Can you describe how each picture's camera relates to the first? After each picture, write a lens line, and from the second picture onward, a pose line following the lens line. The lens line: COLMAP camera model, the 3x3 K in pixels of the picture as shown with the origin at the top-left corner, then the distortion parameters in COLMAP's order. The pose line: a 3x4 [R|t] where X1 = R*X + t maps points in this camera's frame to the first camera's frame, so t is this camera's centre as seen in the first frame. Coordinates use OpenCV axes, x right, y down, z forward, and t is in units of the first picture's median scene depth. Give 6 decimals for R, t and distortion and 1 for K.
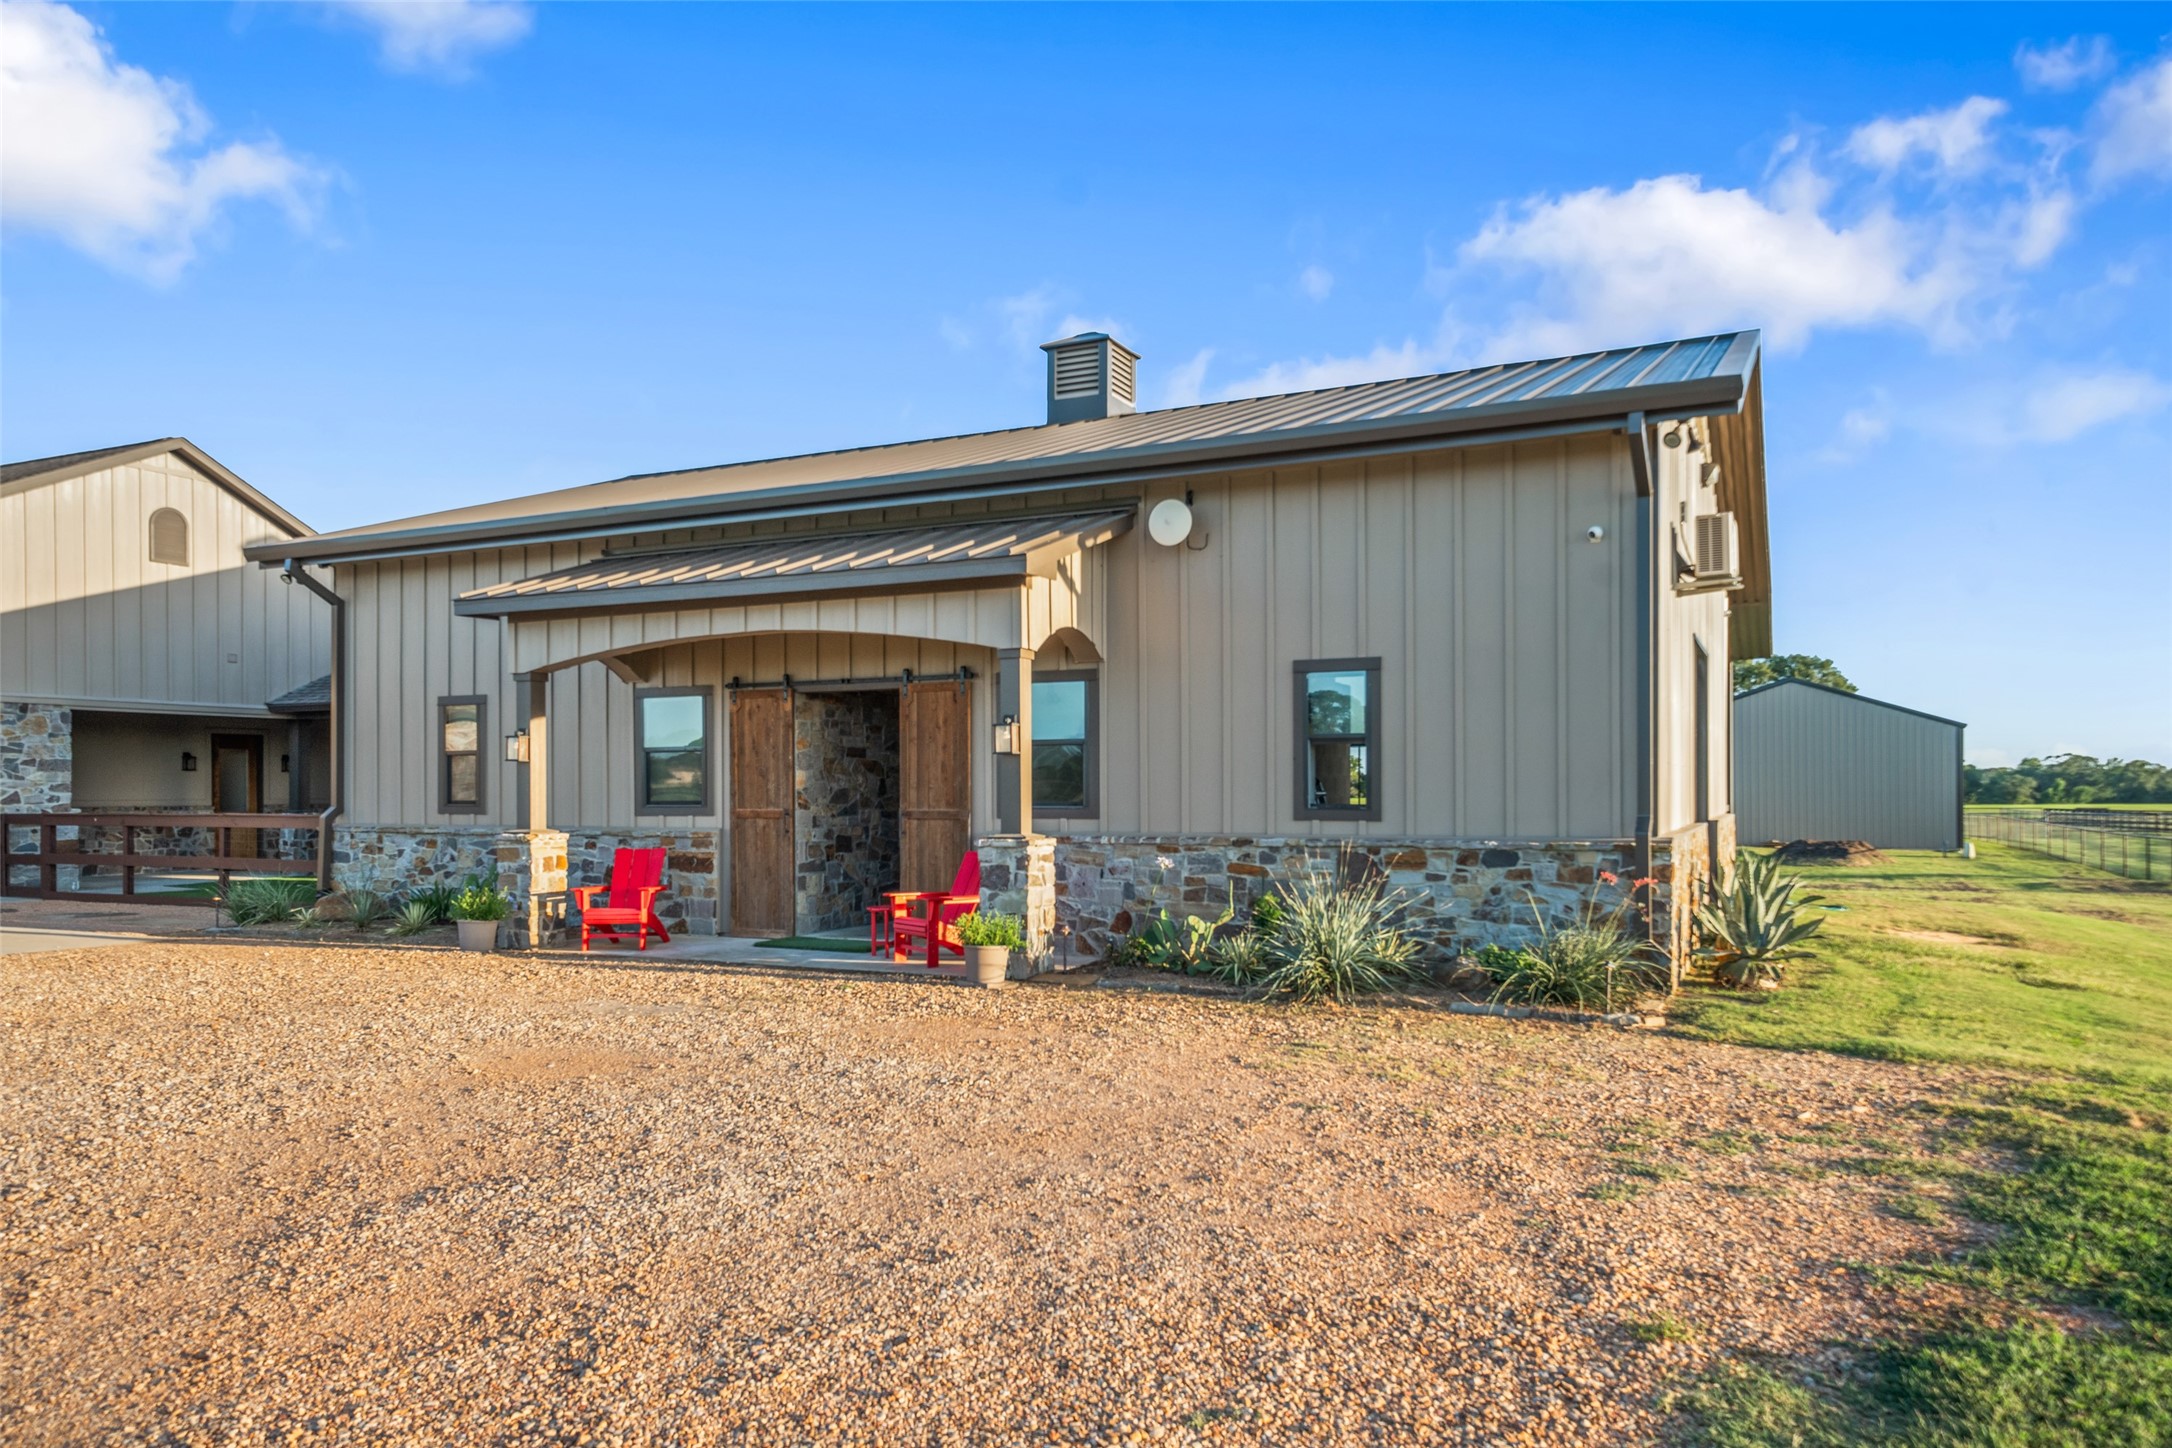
lens RADIAL K [[1430.3, 0, 1088.0], [0, 1430.3, 774.1], [0, 0, 1]] dist [0.030437, -0.000571]
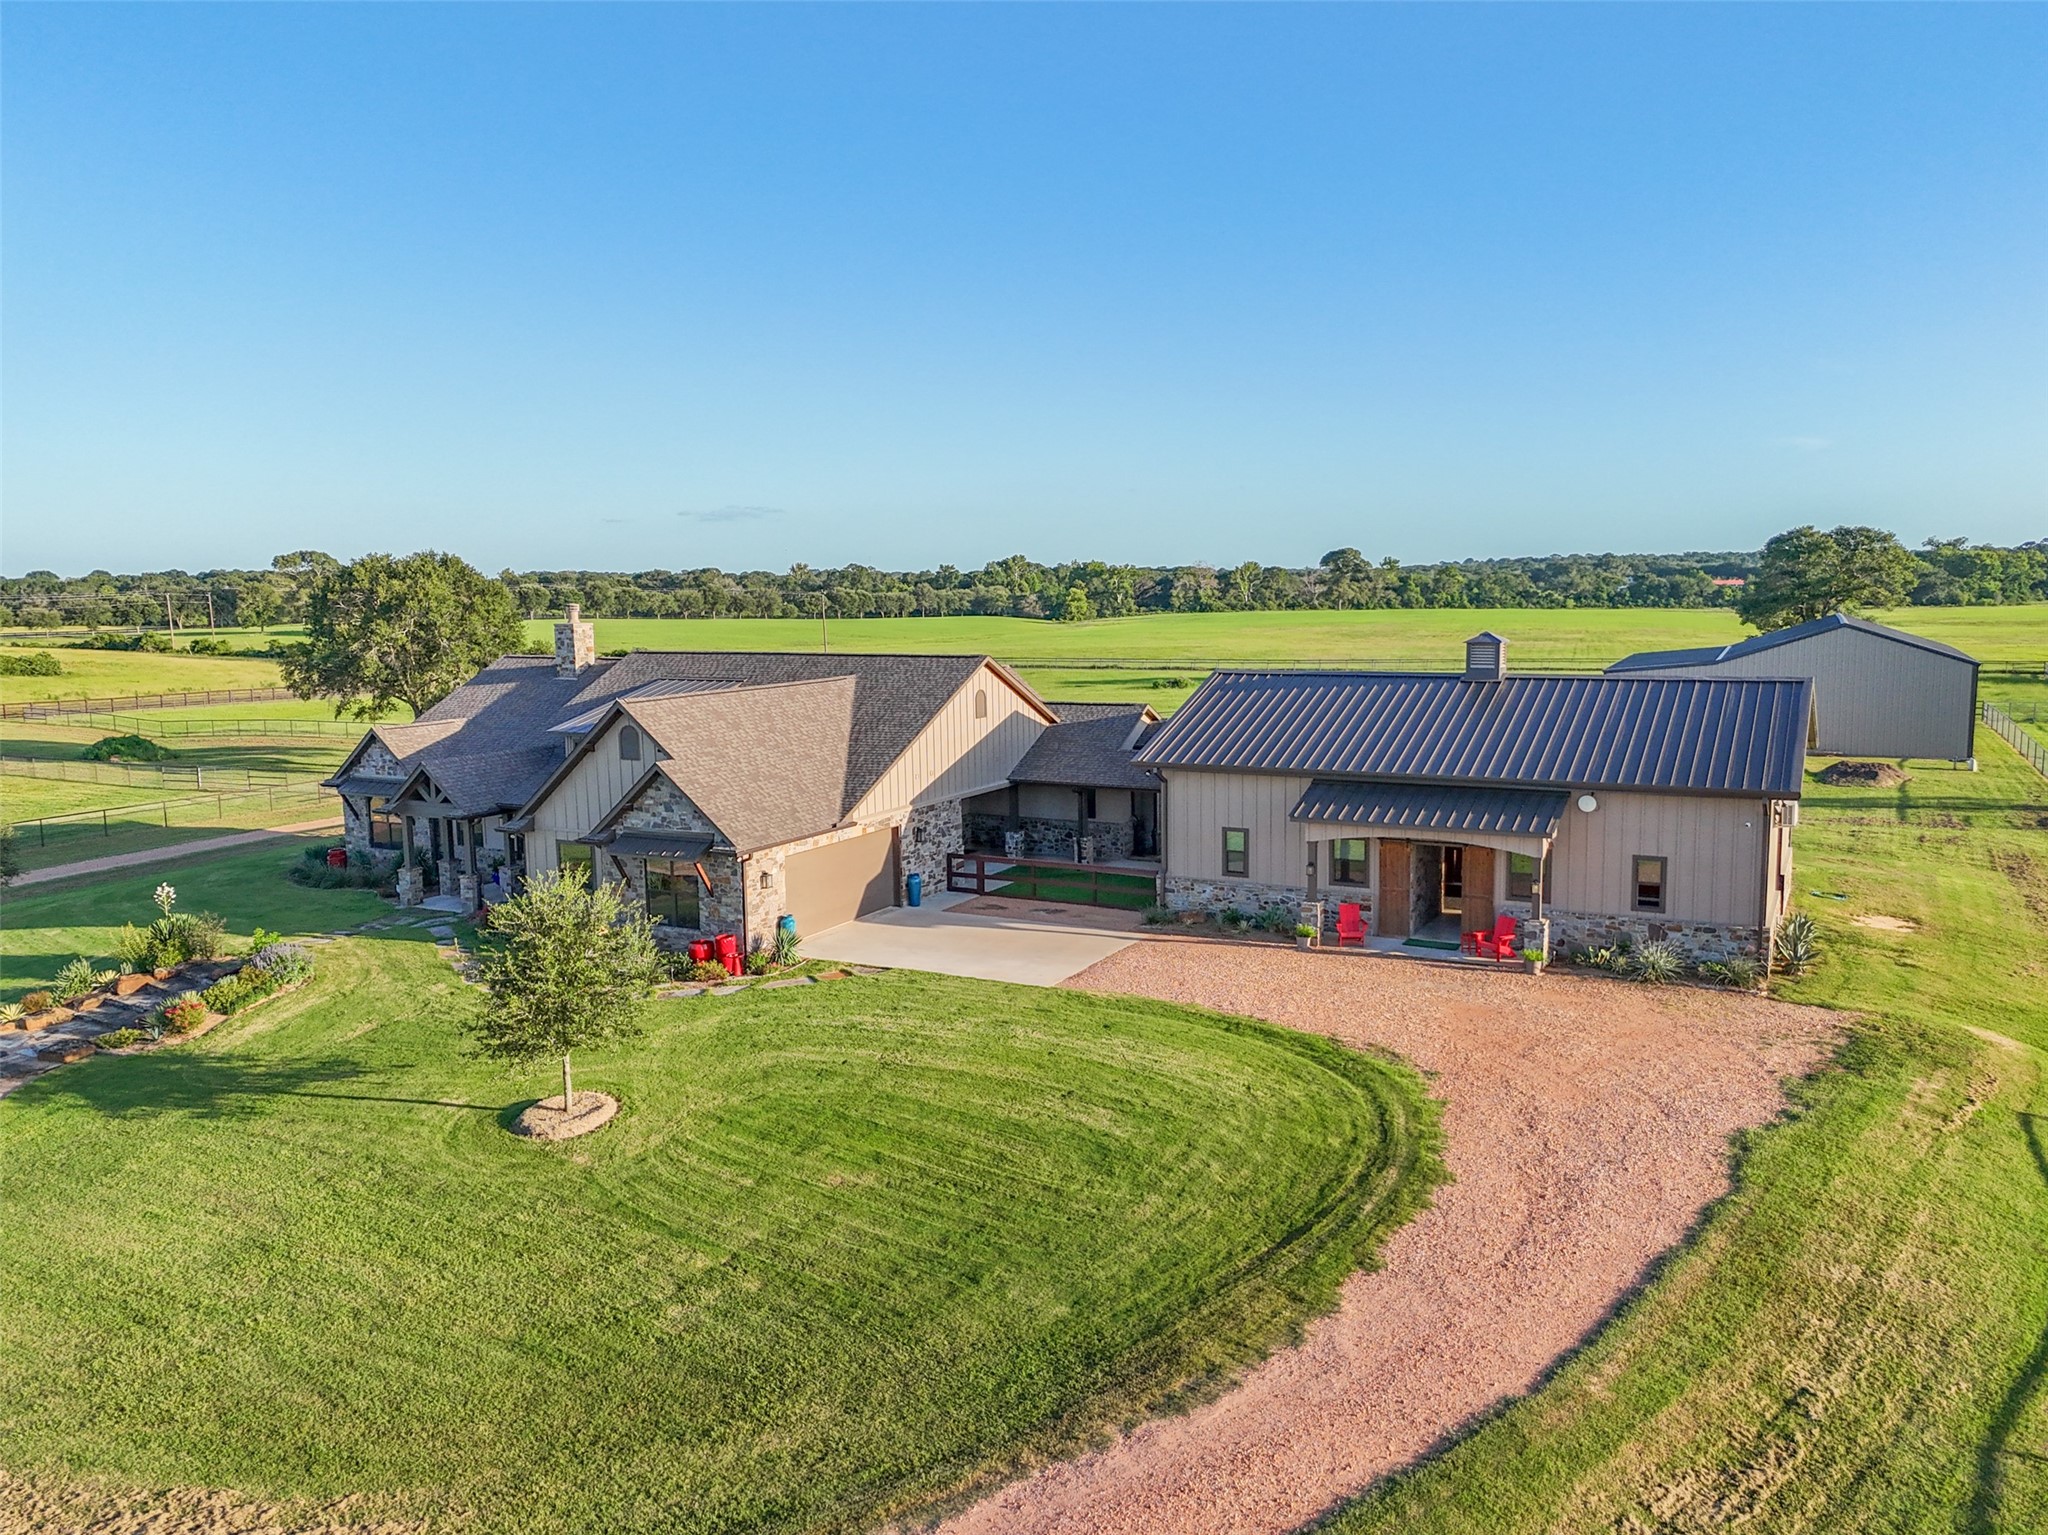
lens RADIAL K [[1435.0, 0, 1024.0], [0, 1435.0, 767.5], [0, 0, 1]] dist [0.028072, 0.000425]
pose [[0.997622, -0.012940, -0.067701, -0.877254], [0.021518, 0.991599, 0.127546, -0.653895], [0.065482, -0.128700, 0.989519, -1.912657]]
